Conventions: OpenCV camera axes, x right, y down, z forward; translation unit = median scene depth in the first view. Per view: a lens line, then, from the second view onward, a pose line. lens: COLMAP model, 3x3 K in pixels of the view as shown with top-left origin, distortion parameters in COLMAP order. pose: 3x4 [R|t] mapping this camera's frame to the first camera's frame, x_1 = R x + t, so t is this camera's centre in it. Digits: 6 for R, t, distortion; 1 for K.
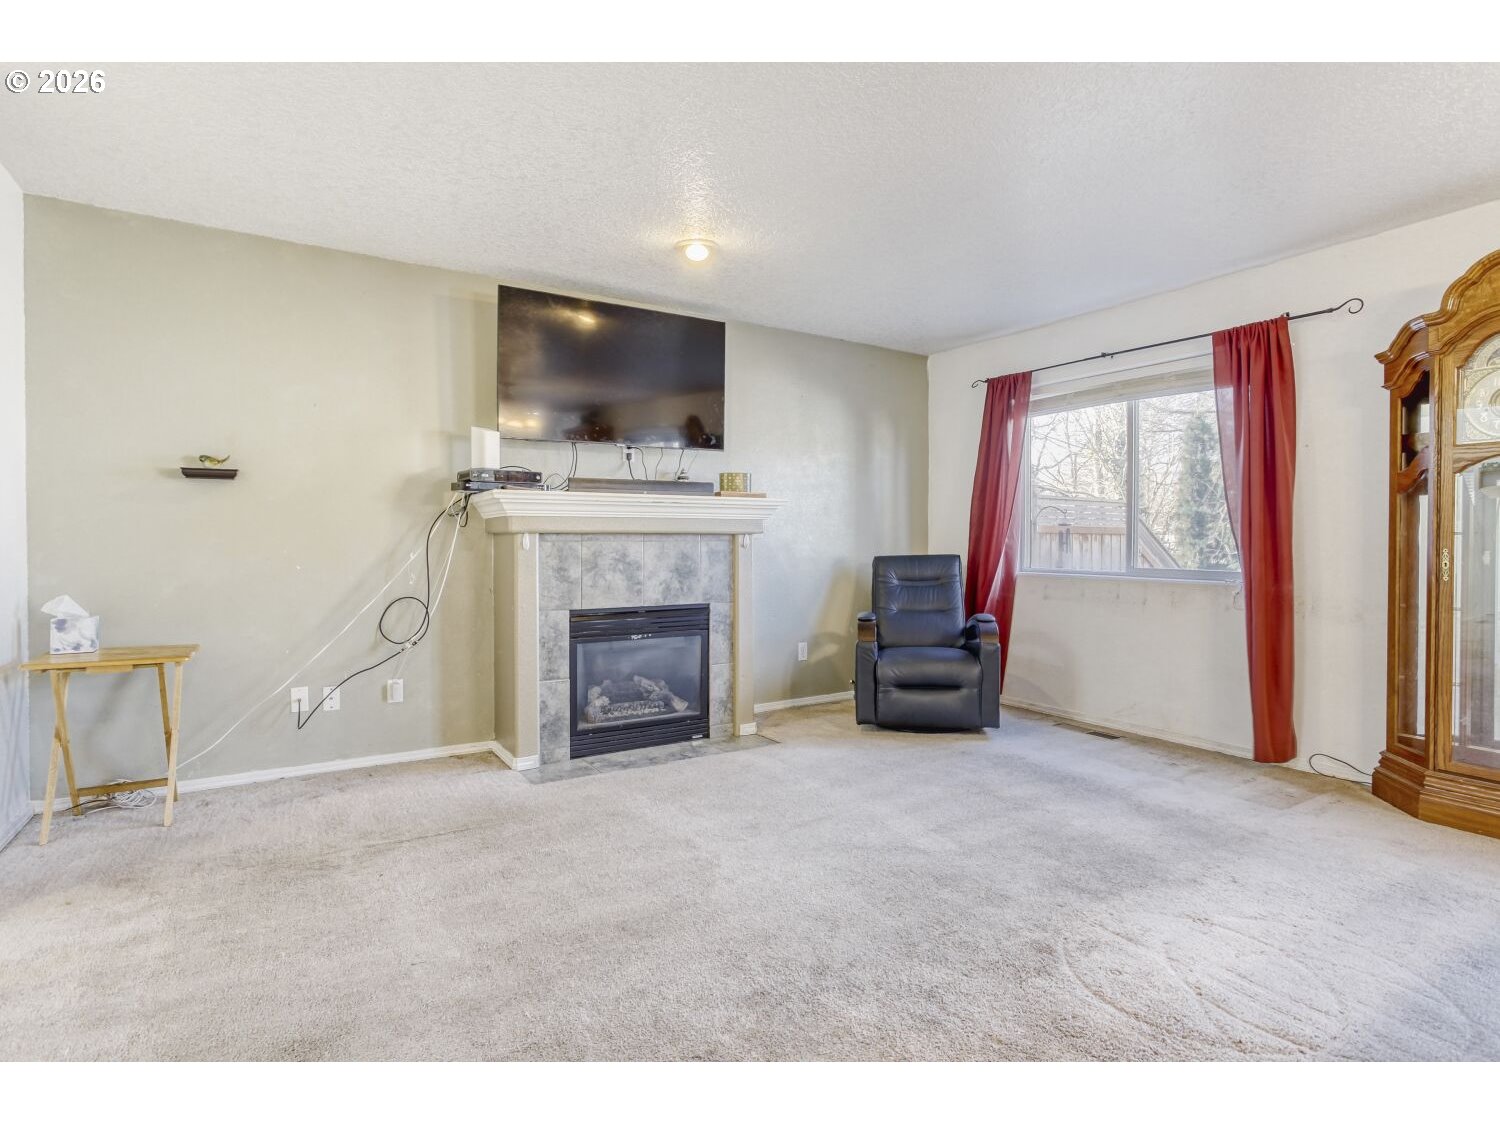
lens RADIAL K [[729.7, 0, 741.2], [0, 729.7, 560.6], [0, 0, 1]] dist [-0.039678, 0.004713]
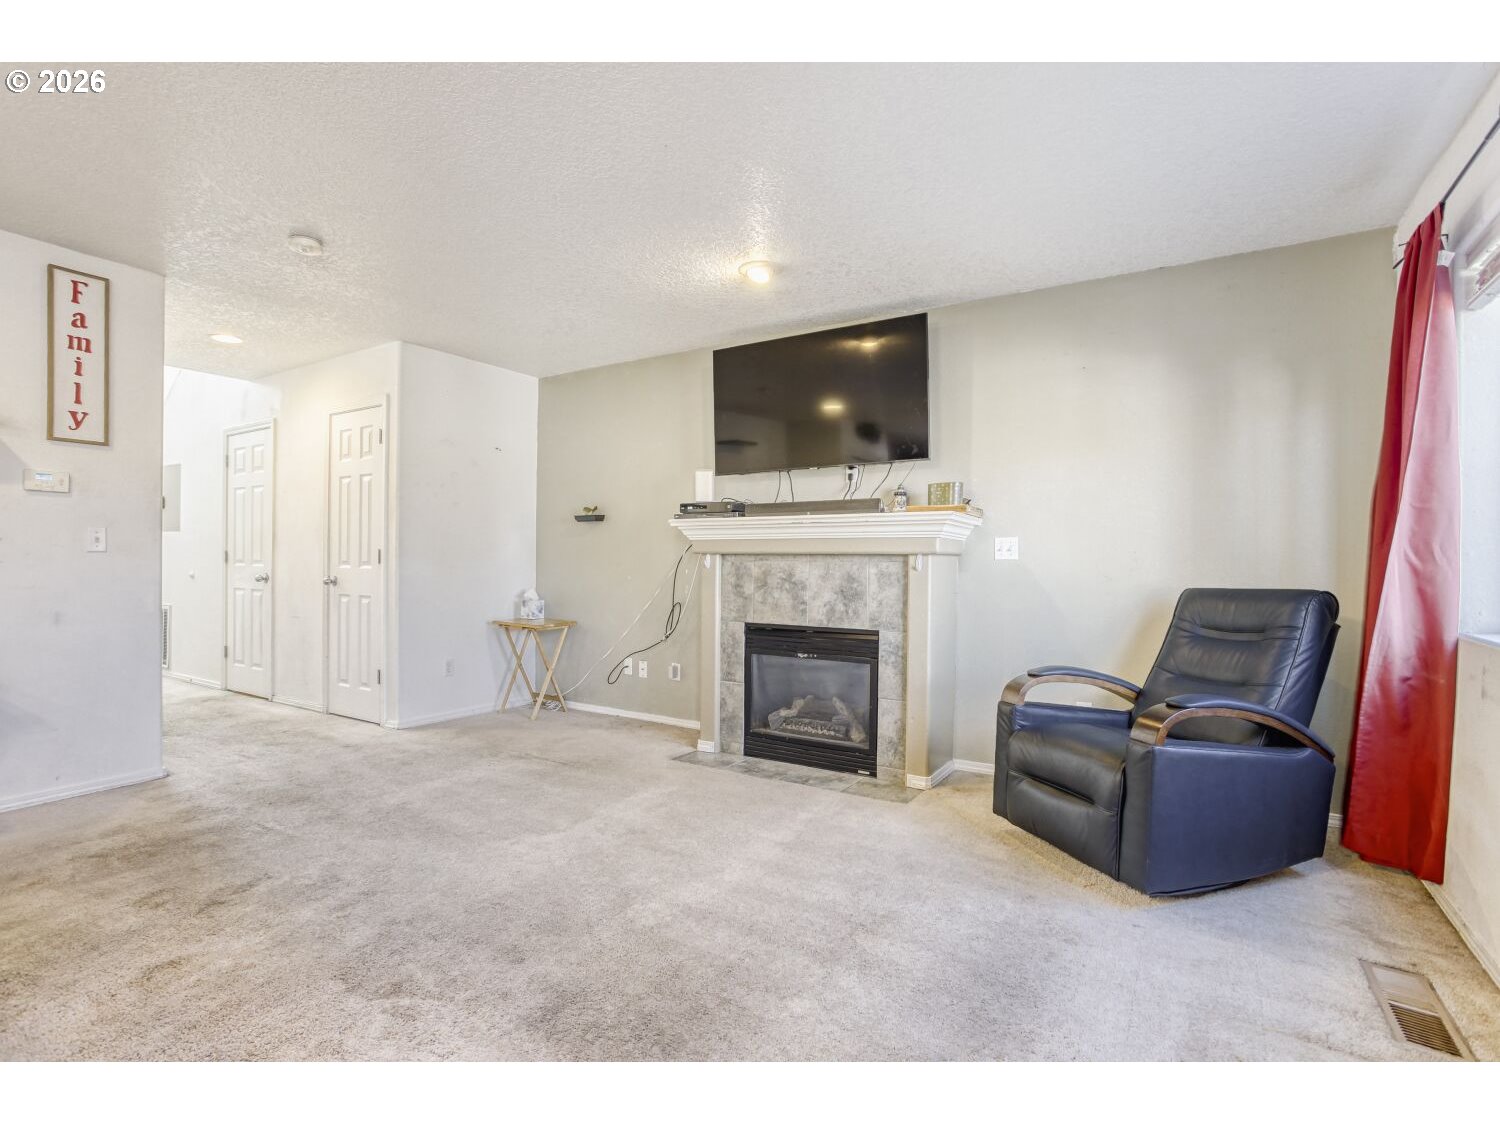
lens RADIAL K [[729.7, 0, 791.3], [0, 729.7, 577.2], [0, 0, 1]] dist [-0.039678, 0.004713]
pose [[0.461315, 0.022885, -0.886941, 0.779230], [-0.031131, 0.999469, 0.009597, -0.014576], [0.886690, 0.023184, 0.461783, 0.528274]]
